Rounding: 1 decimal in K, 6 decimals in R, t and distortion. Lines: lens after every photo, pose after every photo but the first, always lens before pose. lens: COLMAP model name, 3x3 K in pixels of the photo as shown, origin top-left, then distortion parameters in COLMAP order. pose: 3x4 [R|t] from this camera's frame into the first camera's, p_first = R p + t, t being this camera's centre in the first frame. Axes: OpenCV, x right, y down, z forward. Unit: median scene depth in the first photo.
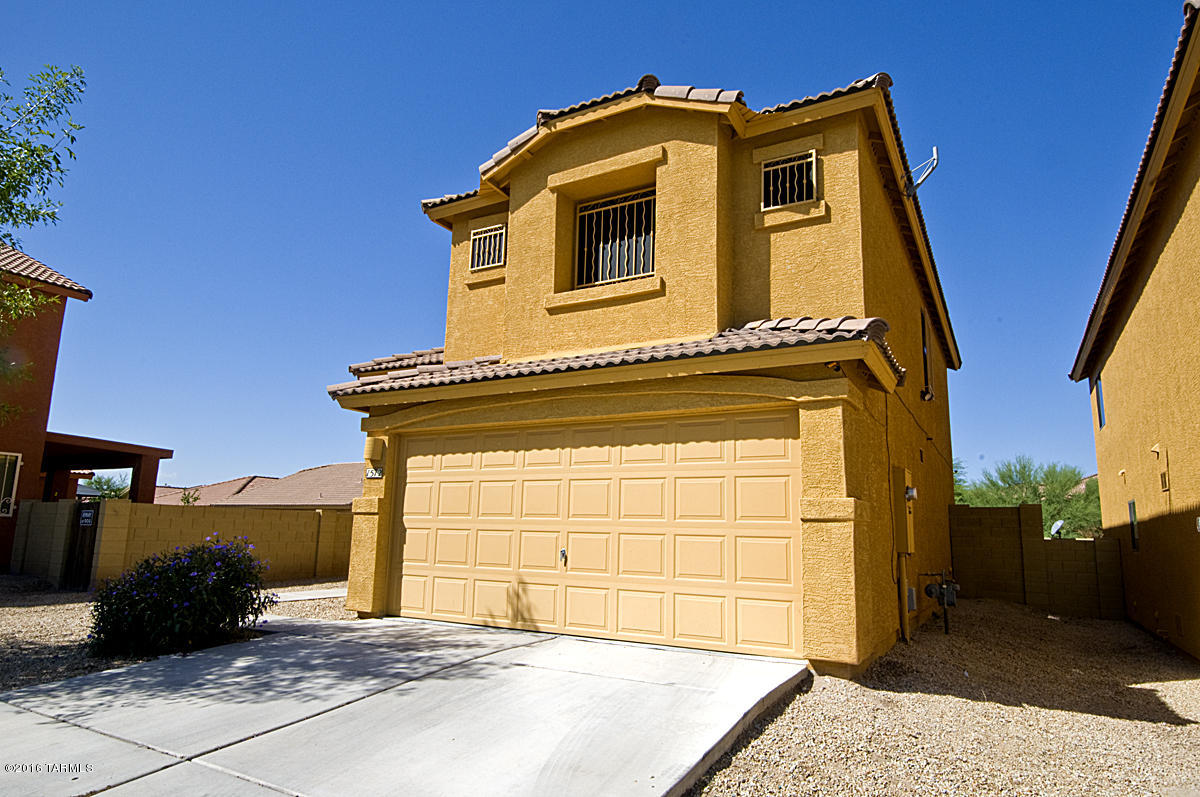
lens RADIAL K [[698.6, 0, 567.8], [0, 698.6, 407.3], [0, 0, 1]] dist [0.027093, 0.000467]
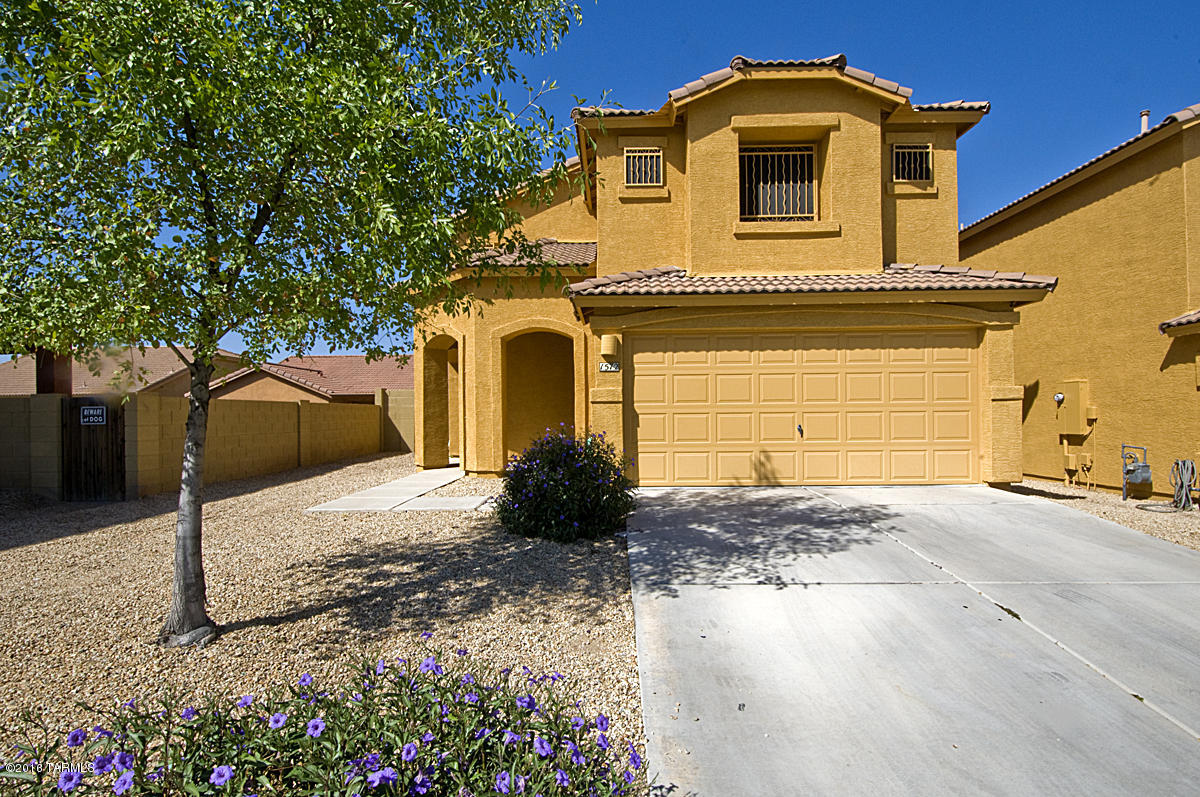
lens RADIAL K [[589.5, 0, 602.7], [0, 589.5, 409.0], [0, 0, 1]] dist [0.001083, -0.000733]
pose [[0.878939, -0.027969, 0.476114, -0.750467], [-0.054286, 0.985924, 0.158134, 0.011170], [-0.473835, -0.164837, 0.865049, 0.173738]]
